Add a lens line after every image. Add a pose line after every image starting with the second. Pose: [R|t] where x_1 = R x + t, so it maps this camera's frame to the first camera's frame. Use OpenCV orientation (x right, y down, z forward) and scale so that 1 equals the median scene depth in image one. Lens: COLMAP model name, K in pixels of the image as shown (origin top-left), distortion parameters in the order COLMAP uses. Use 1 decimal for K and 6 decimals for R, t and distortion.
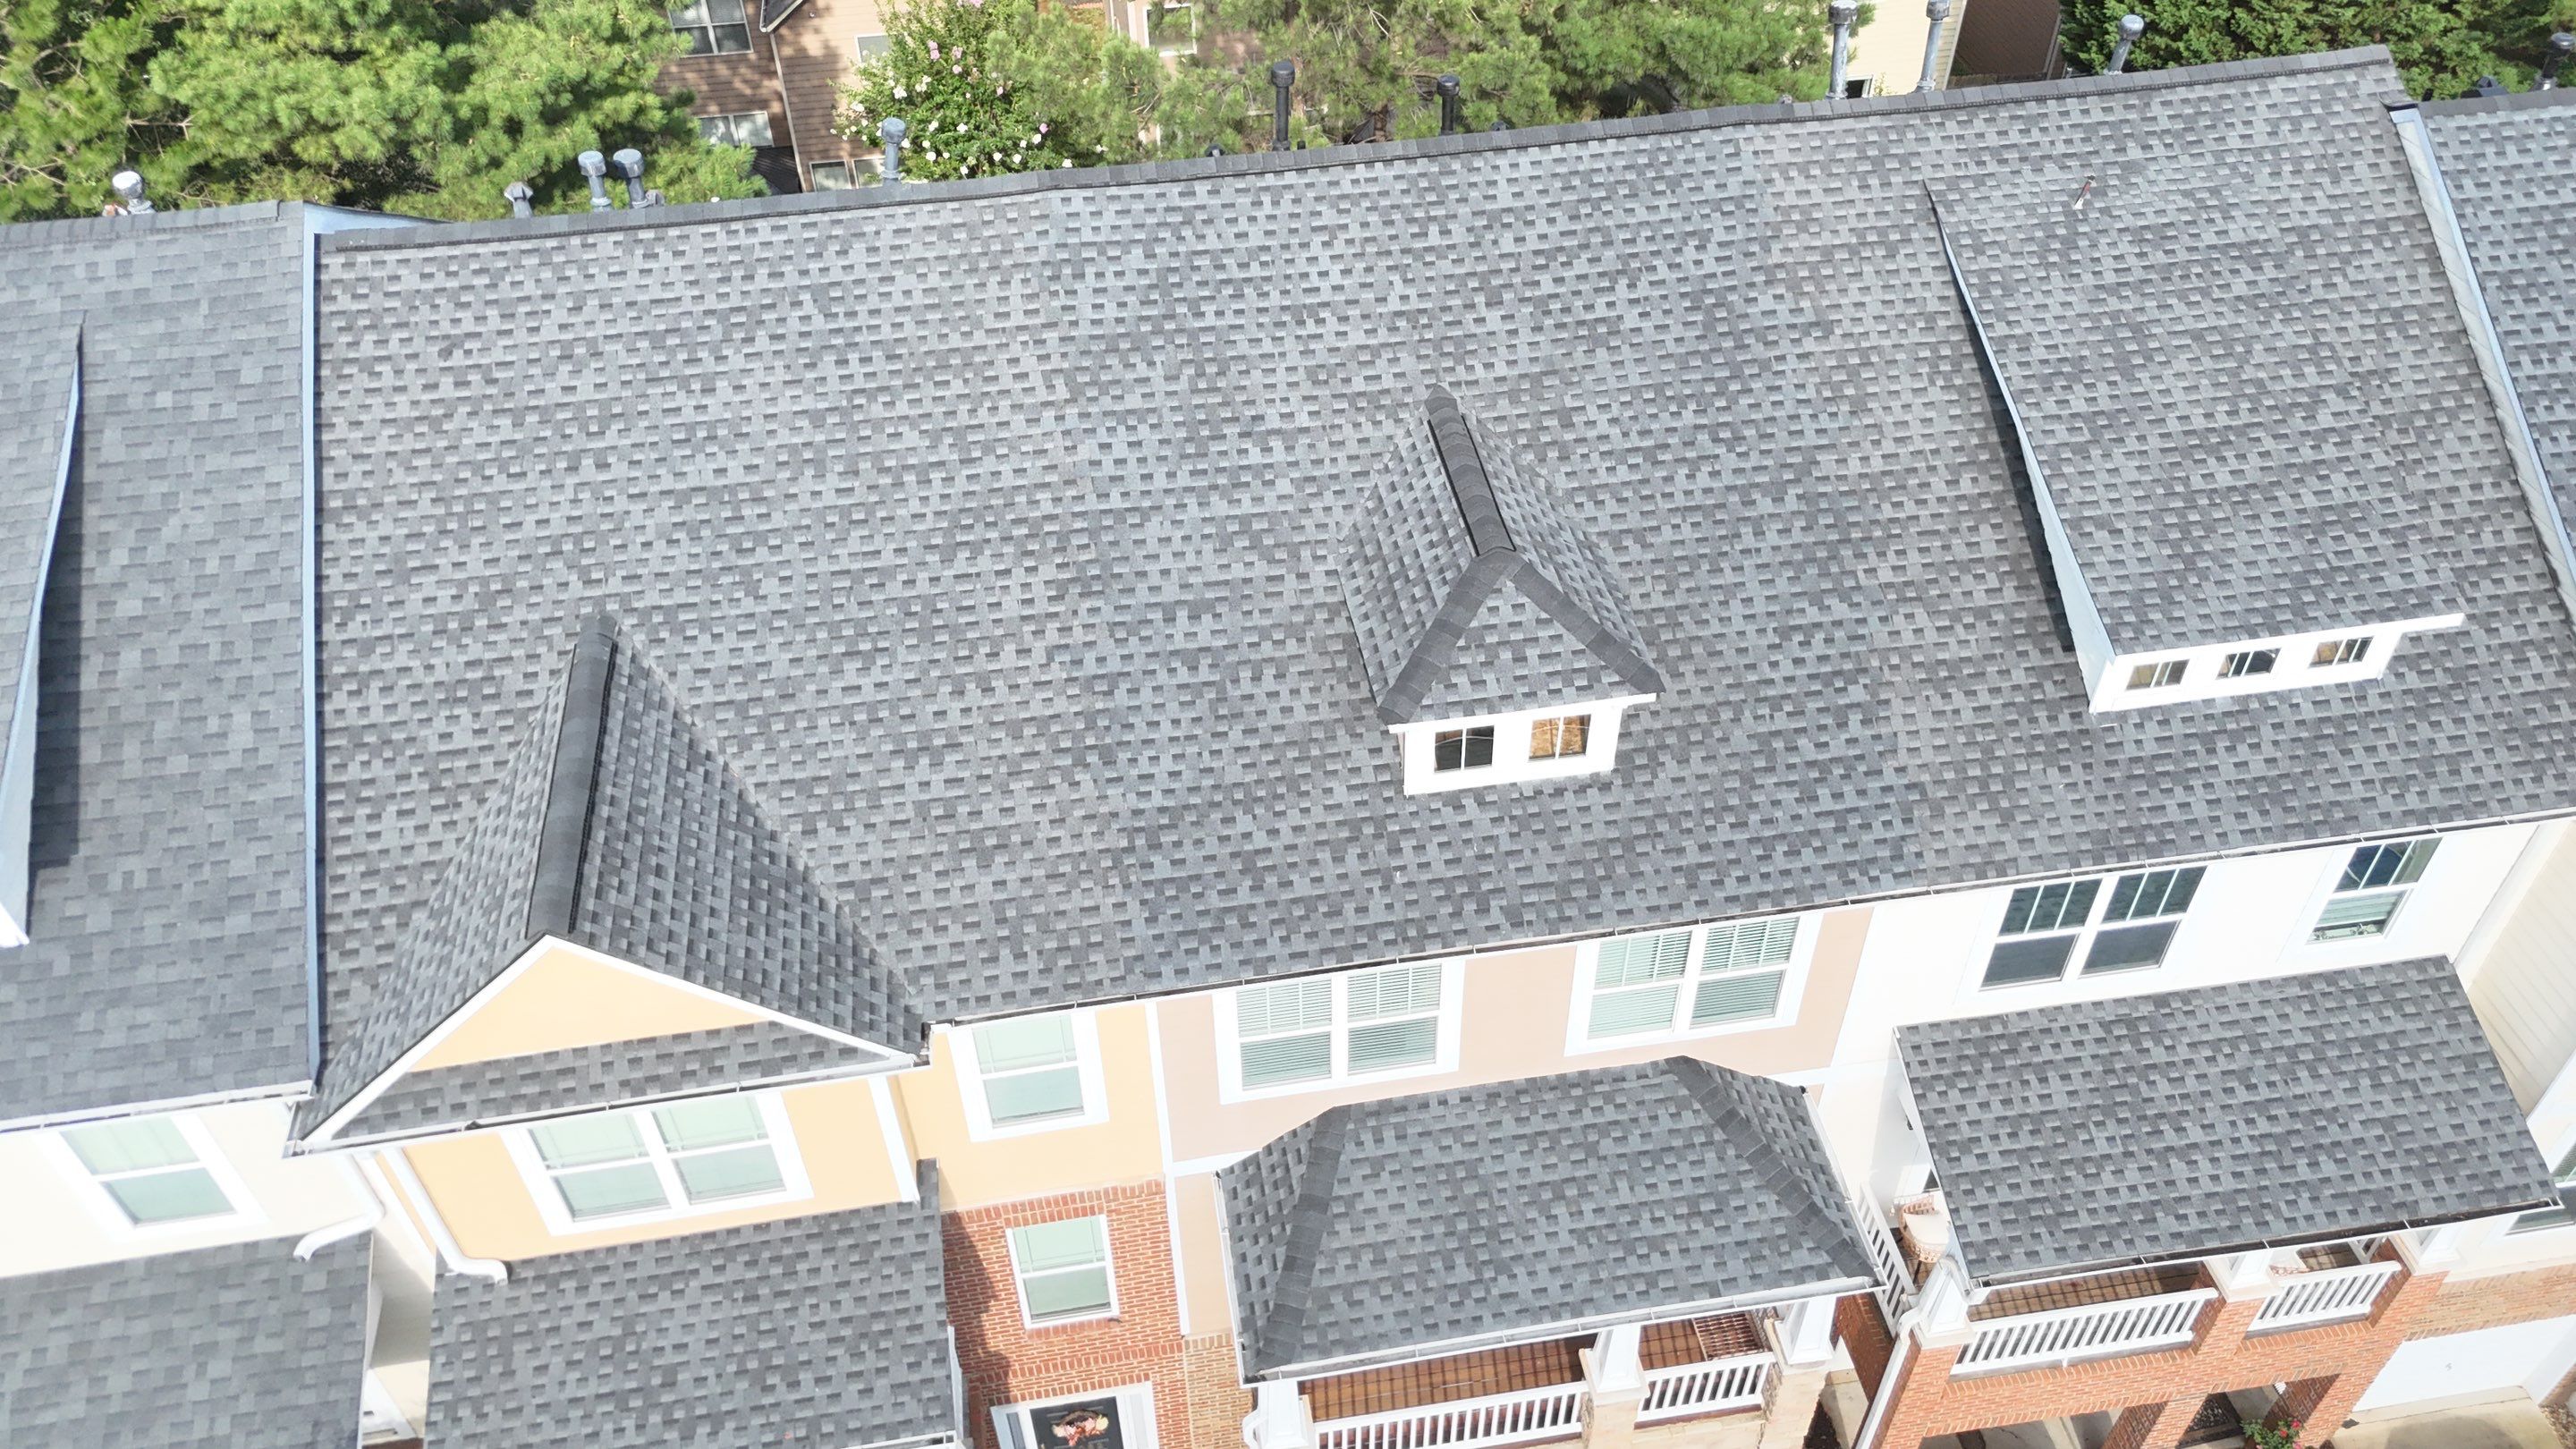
lens RADIAL K [[1910.3, 0, 1294.6], [0, 1910.3, 711.0], [0, 0, 1]] dist [0.046562, -0.043049]
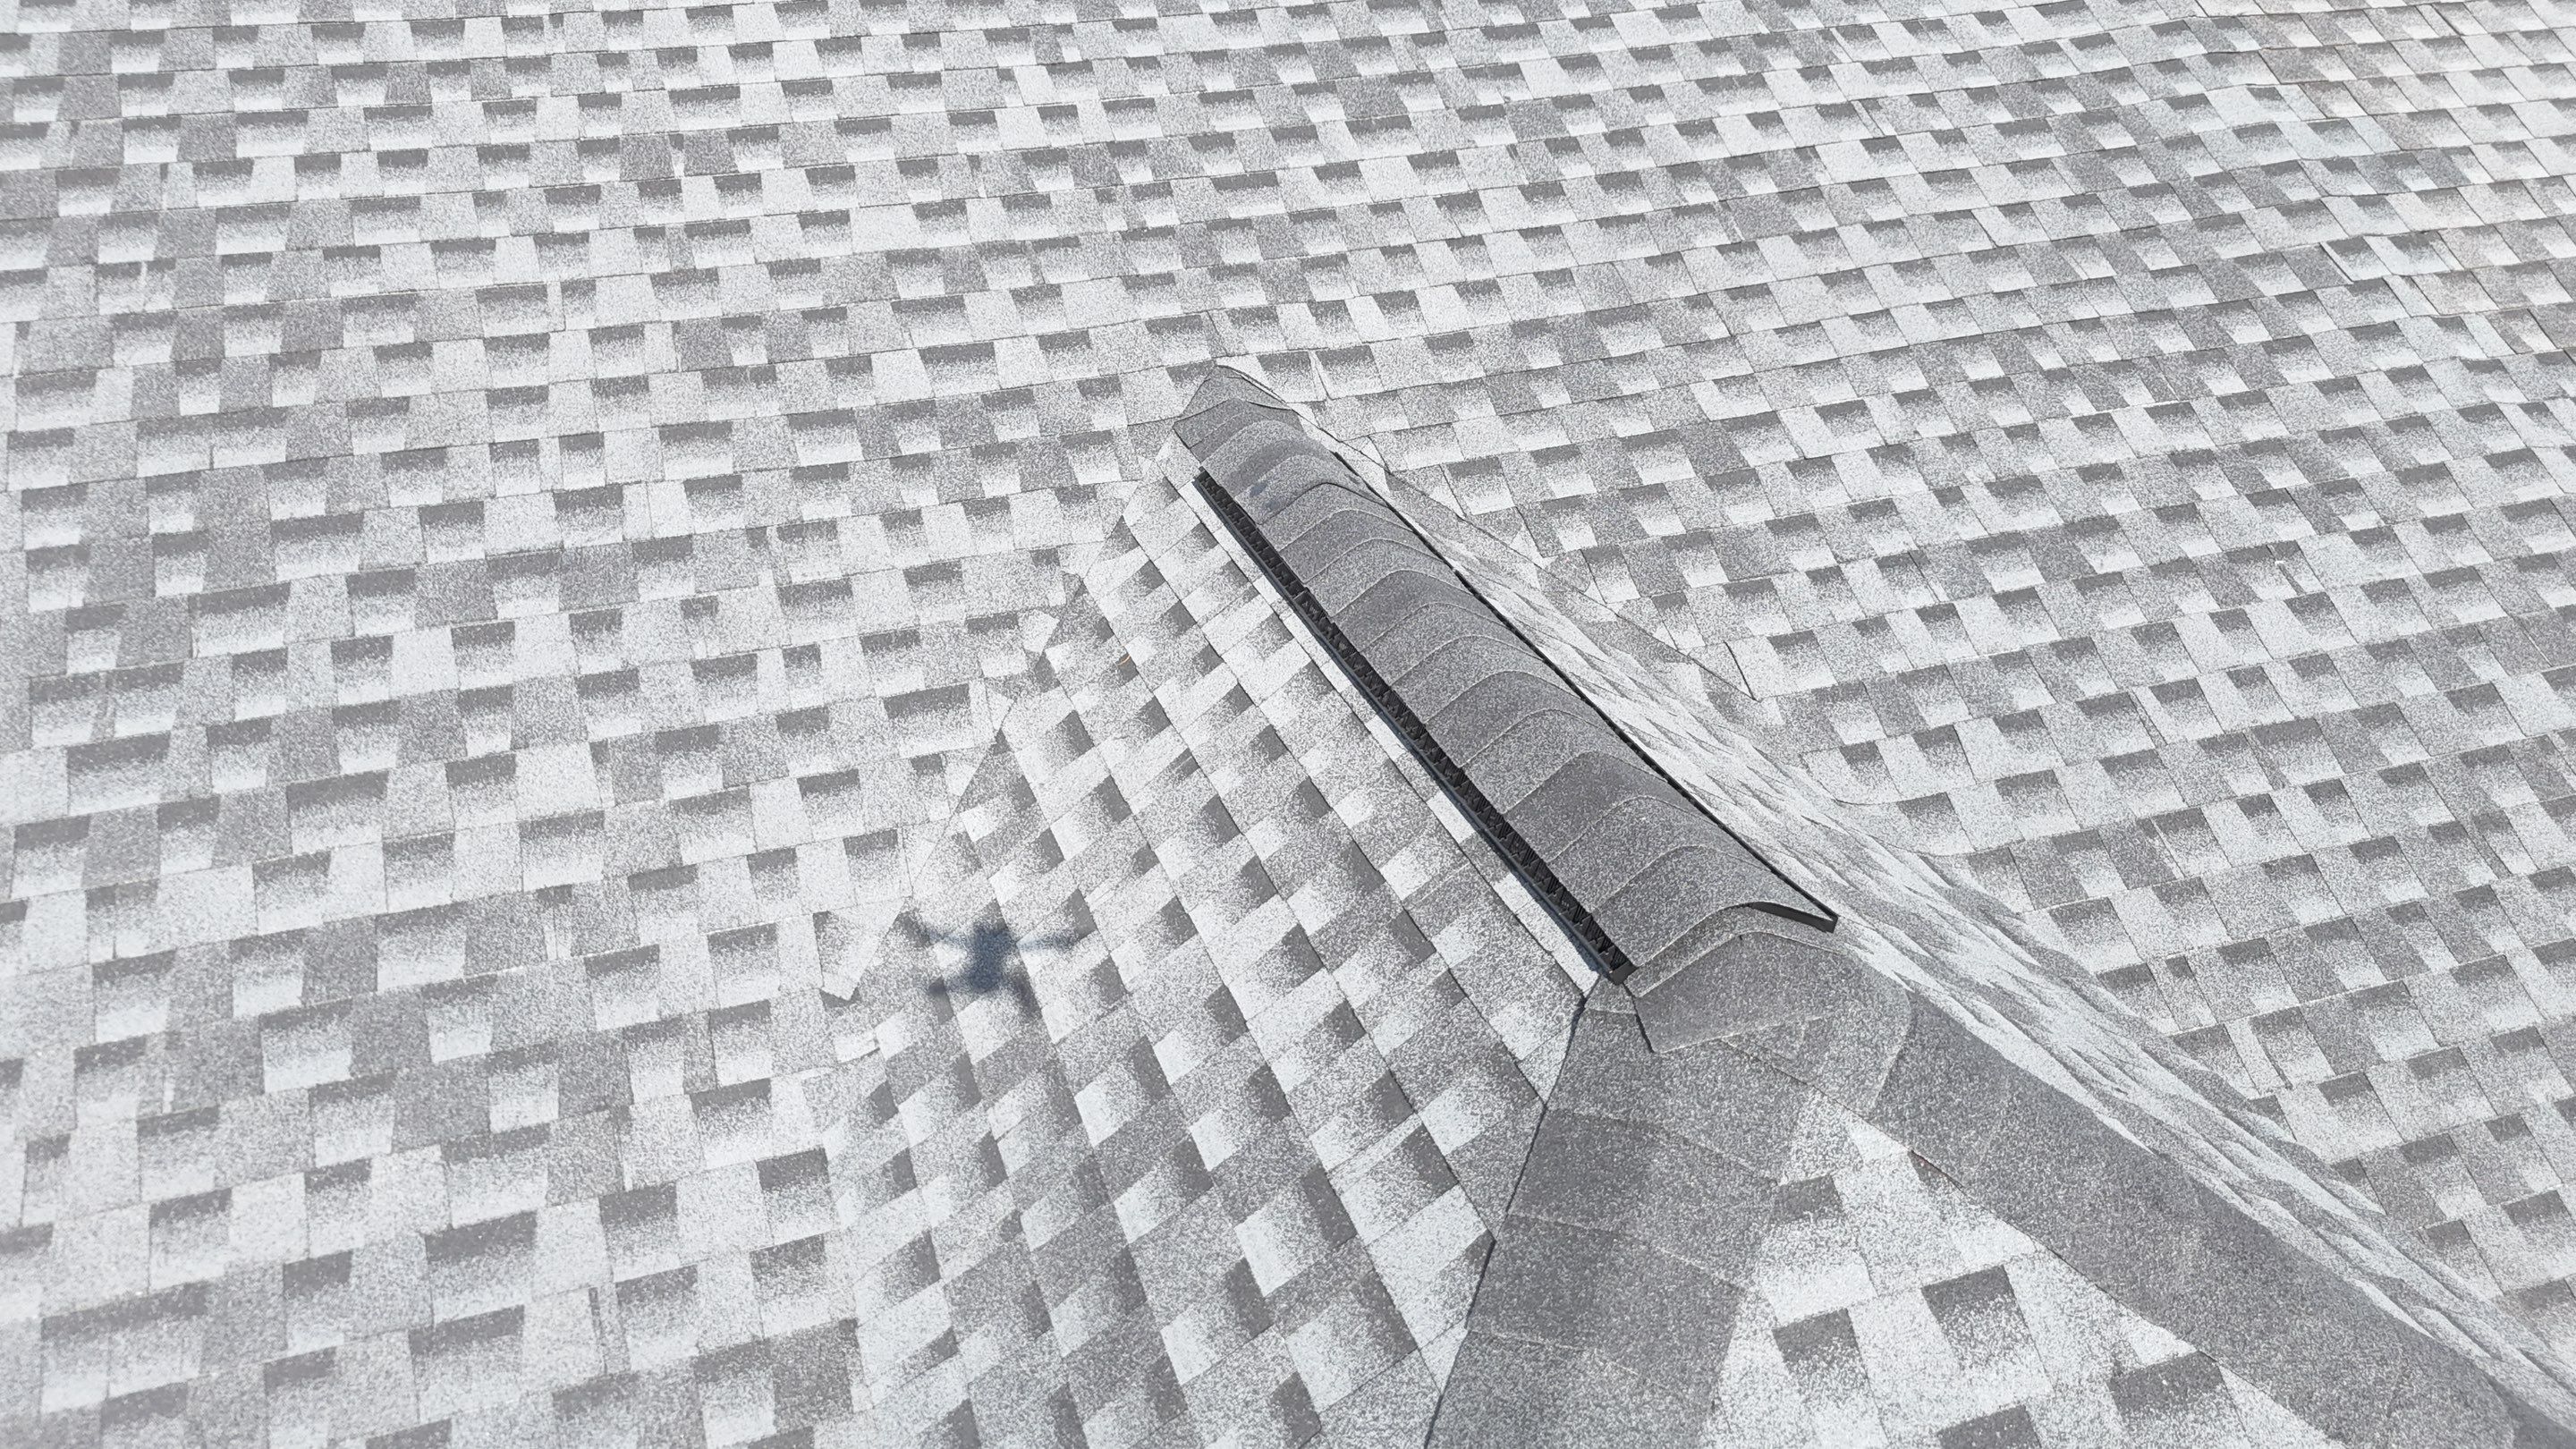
lens RADIAL K [[1763.3, 0, 1271.7], [0, 1763.3, 819.4], [0, 0, 1]] dist [0.048231, -0.005192]
pose [[0.986770, -0.091718, 0.133687, 0.044931], [0.118794, 0.970192, -0.211225, -0.060938], [-0.110329, 0.224311, 0.968252, 0.785615]]
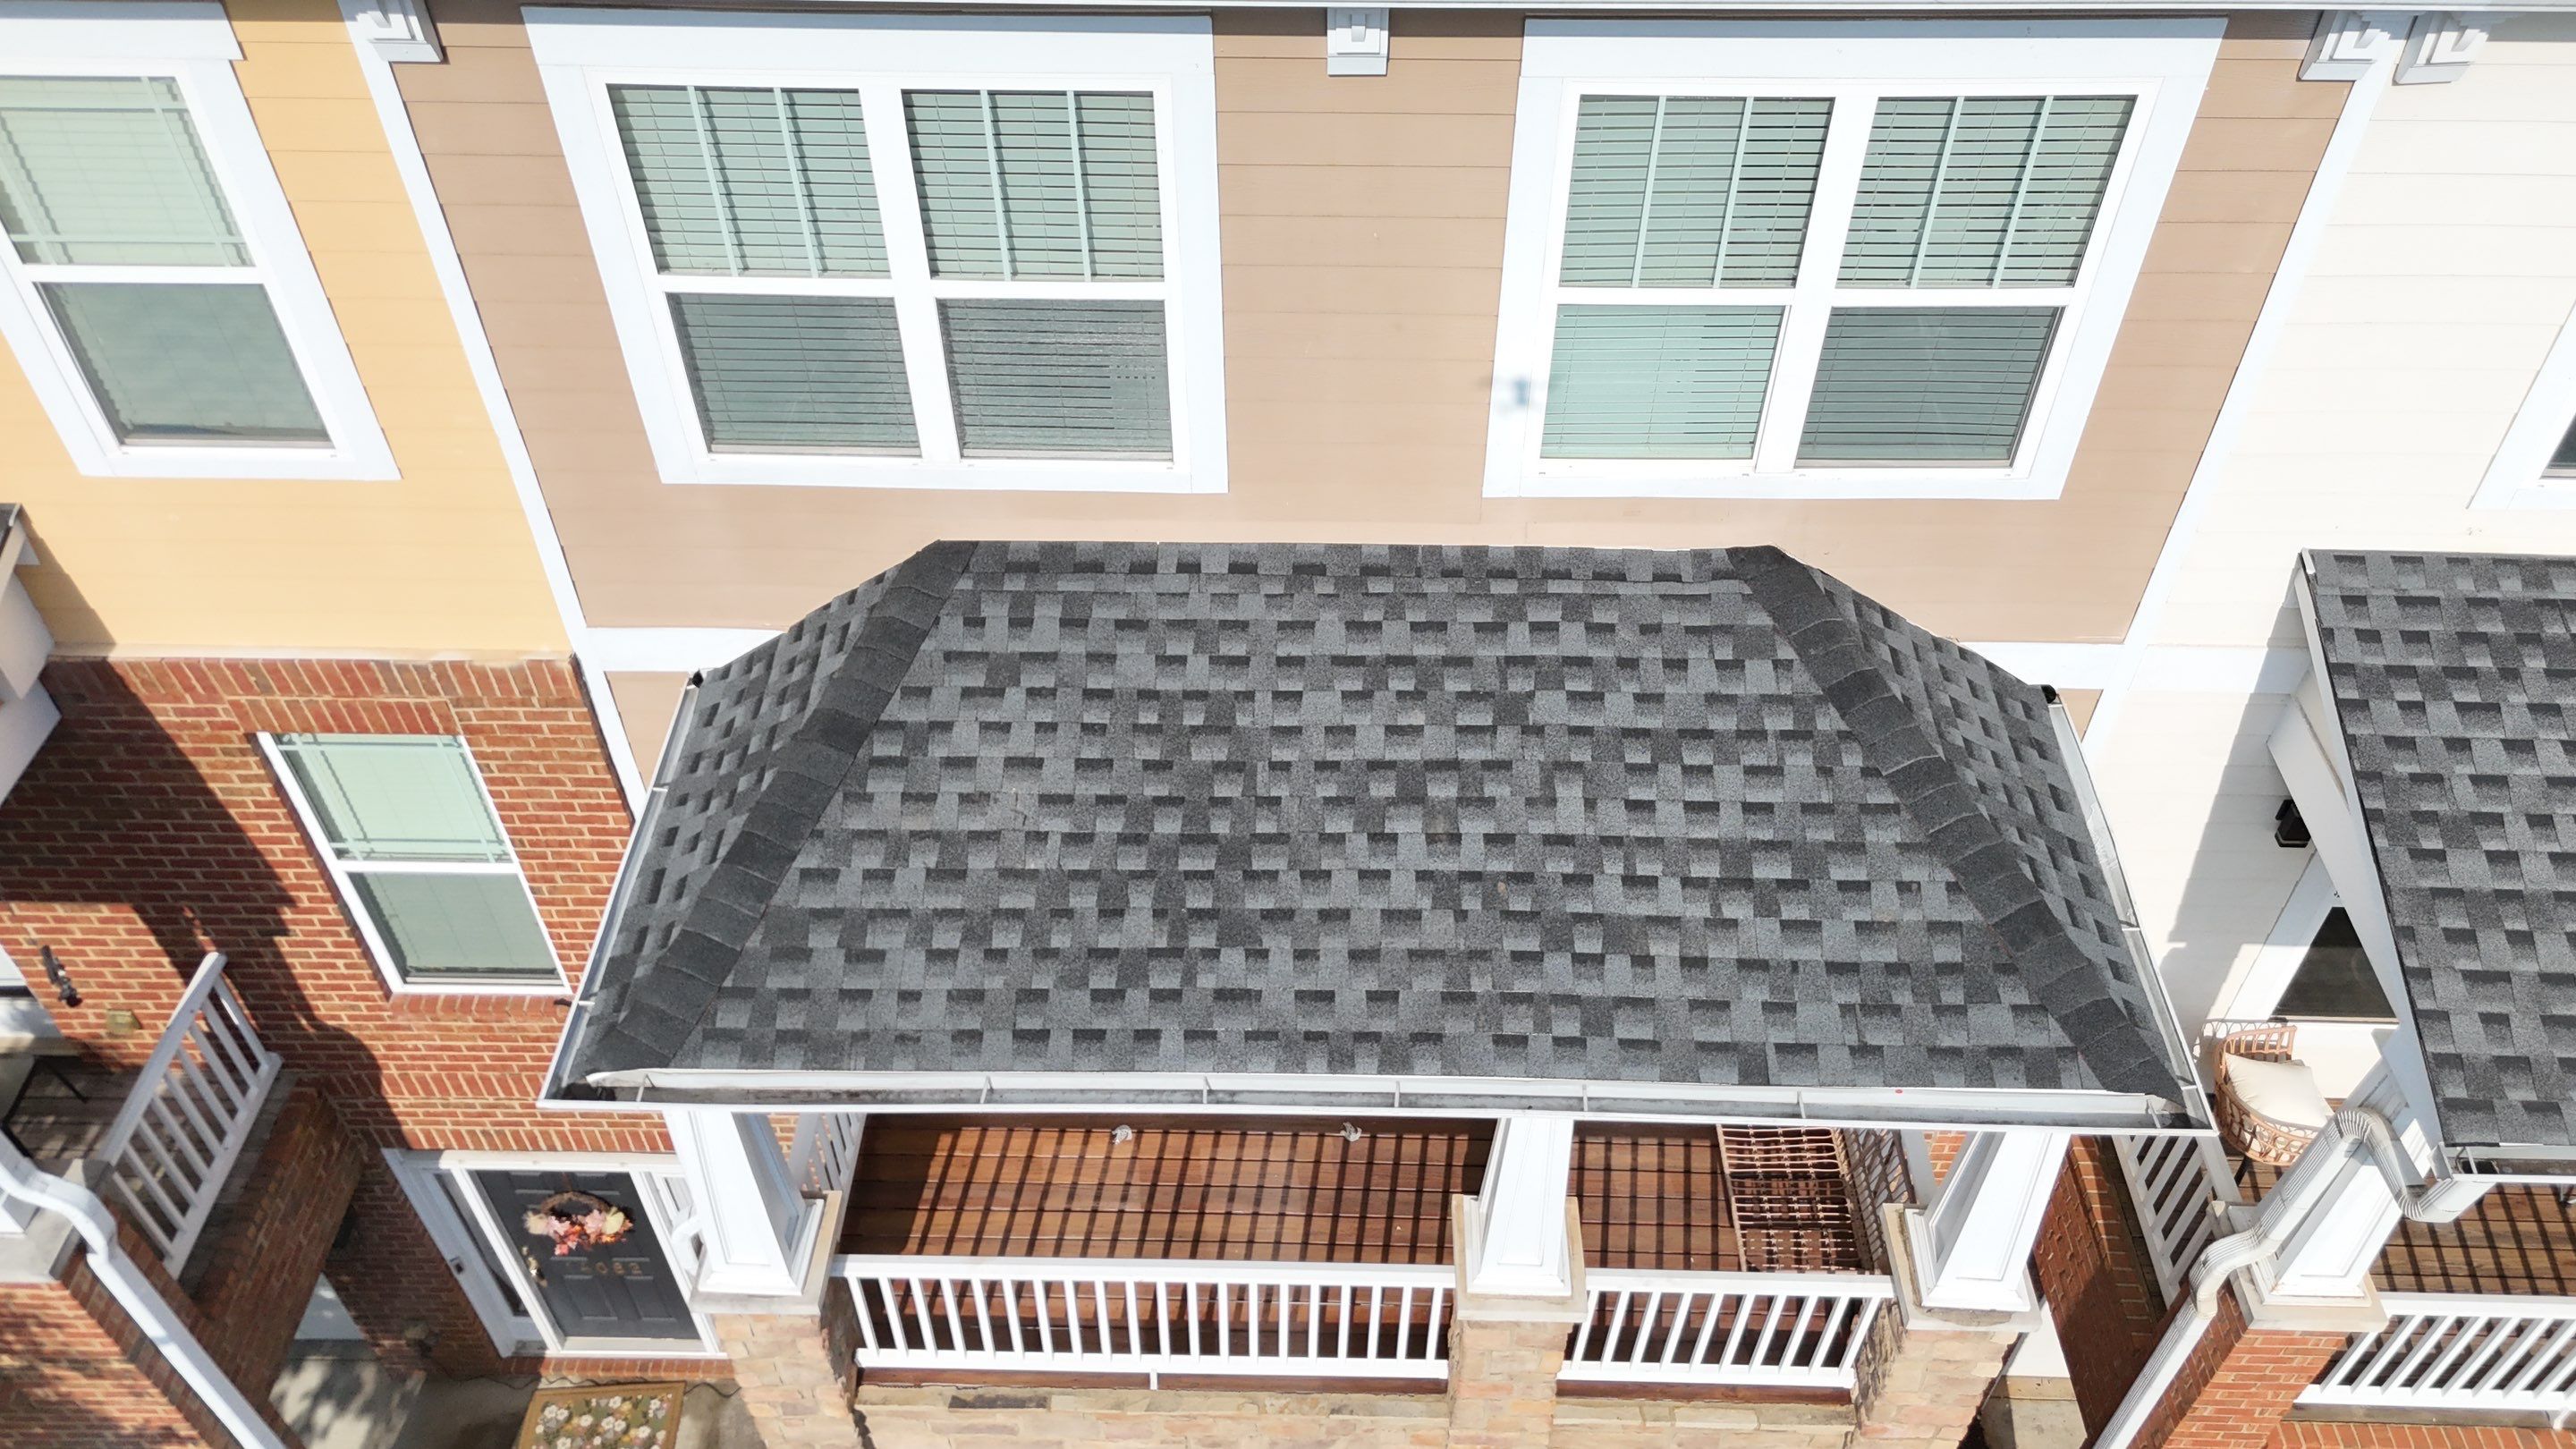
lens RADIAL K [[1910.3, 0, 1277.3], [0, 1910.3, 721.2], [0, 0, 1]] dist [0.046562, -0.043049]
pose [[0.983427, 0.134358, -0.121739, 0.158603], [-0.131674, 0.990843, 0.029861, 0.229736], [0.124636, -0.013336, 0.992113, 0.590060]]
